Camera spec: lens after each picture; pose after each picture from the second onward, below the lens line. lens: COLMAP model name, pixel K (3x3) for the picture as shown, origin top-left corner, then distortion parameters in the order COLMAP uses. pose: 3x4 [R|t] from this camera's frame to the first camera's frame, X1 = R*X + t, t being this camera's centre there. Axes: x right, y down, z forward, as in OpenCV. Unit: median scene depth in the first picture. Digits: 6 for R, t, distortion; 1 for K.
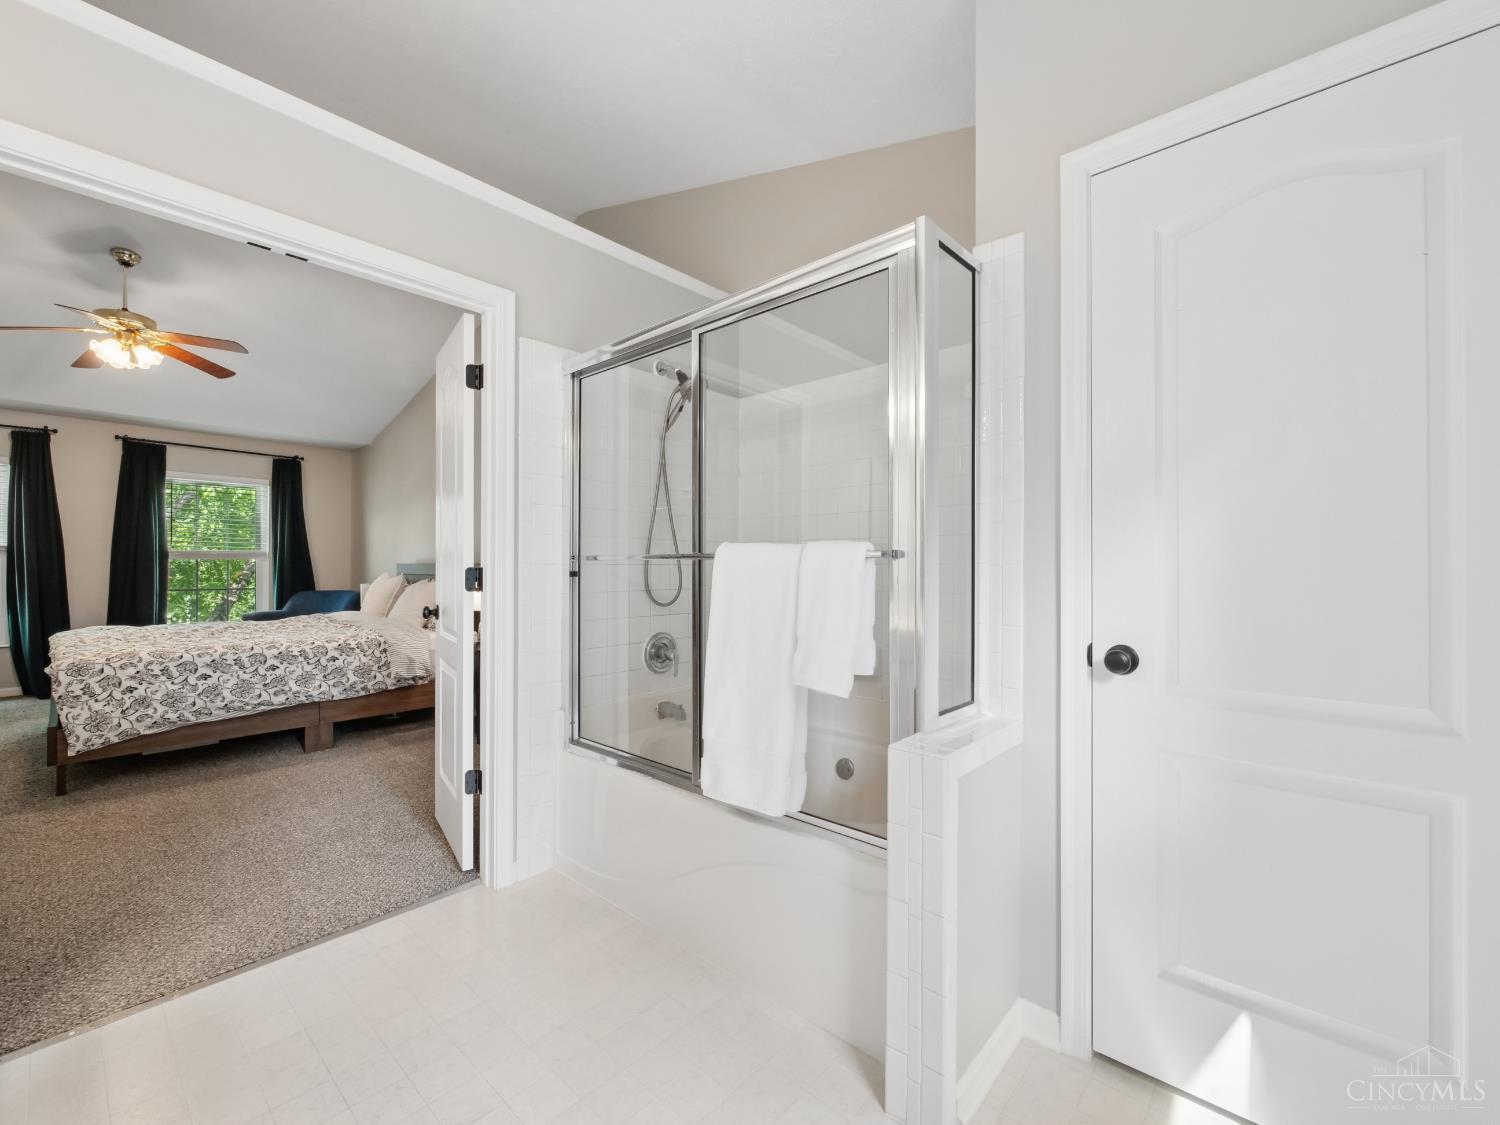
lens RADIAL K [[626.7, 0, 746.9], [0, 626.7, 578.3], [0, 0, 1]] dist [-0.002516, -0.000189]
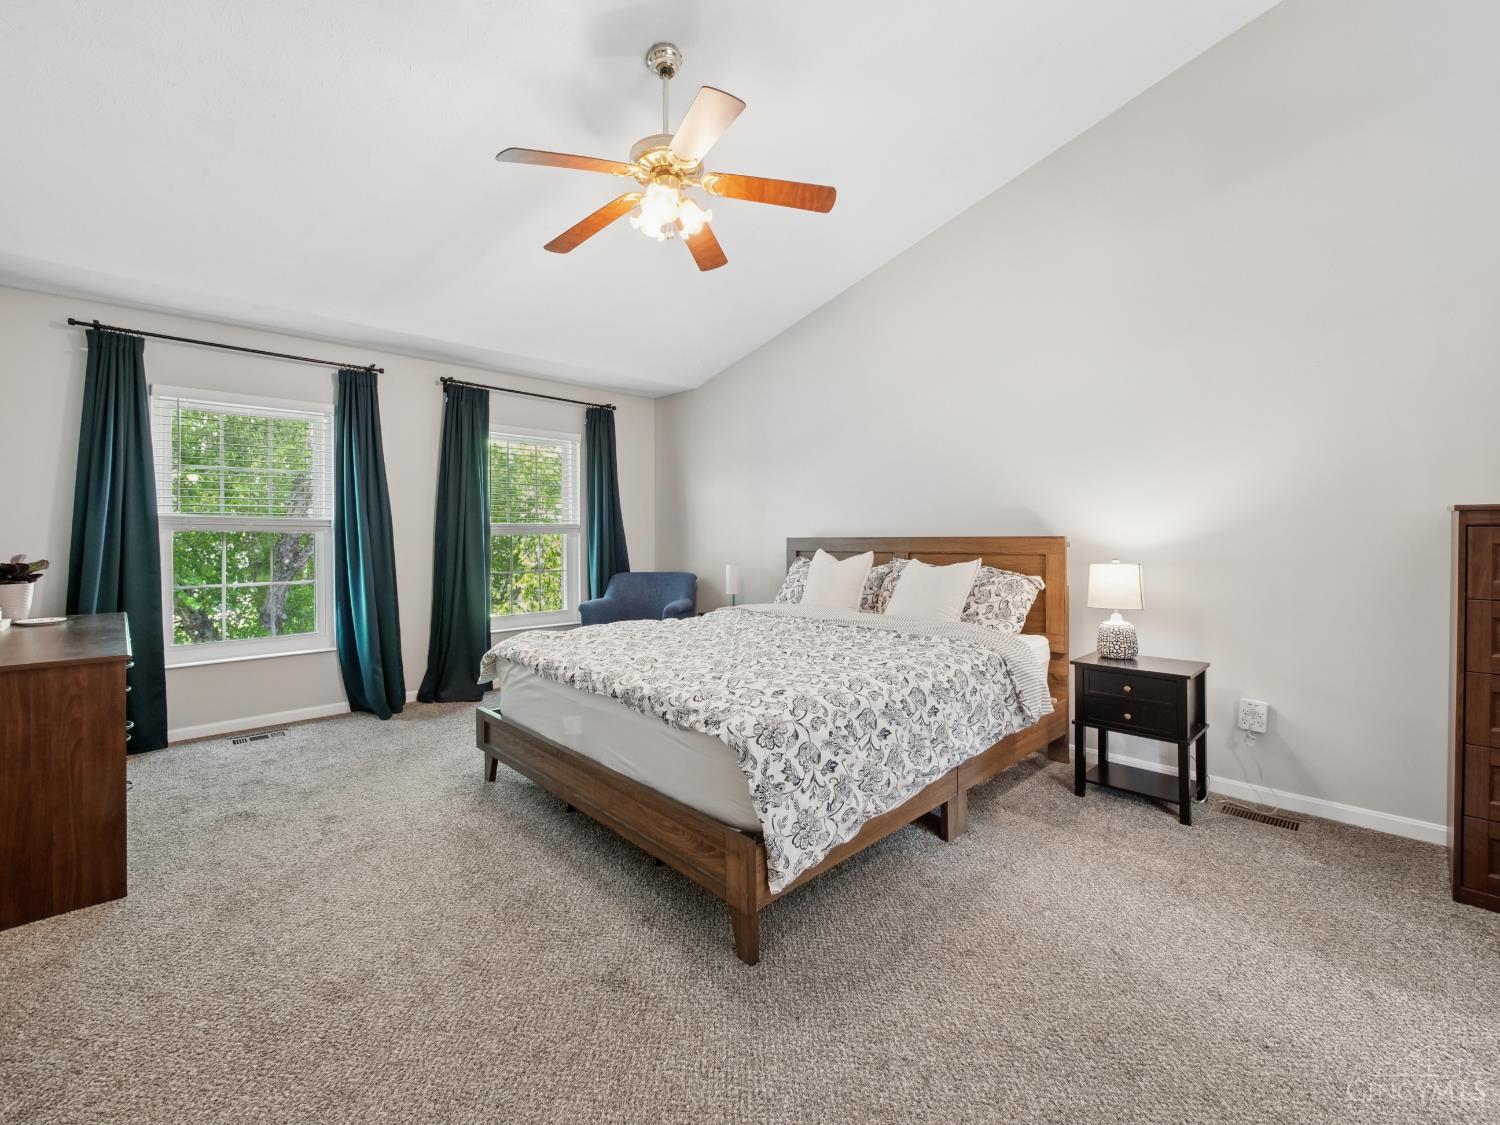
lens RADIAL K [[634.2, 0, 754.4], [0, 634.2, 551.8], [0, 0, 1]] dist [-0.006341, -0.000275]
pose [[0.997579, -0.009244, -0.068930, -0.954663], [0.009733, 0.999930, 0.006764, -0.019701], [0.068862, -0.007418, 0.997599, 0.397824]]
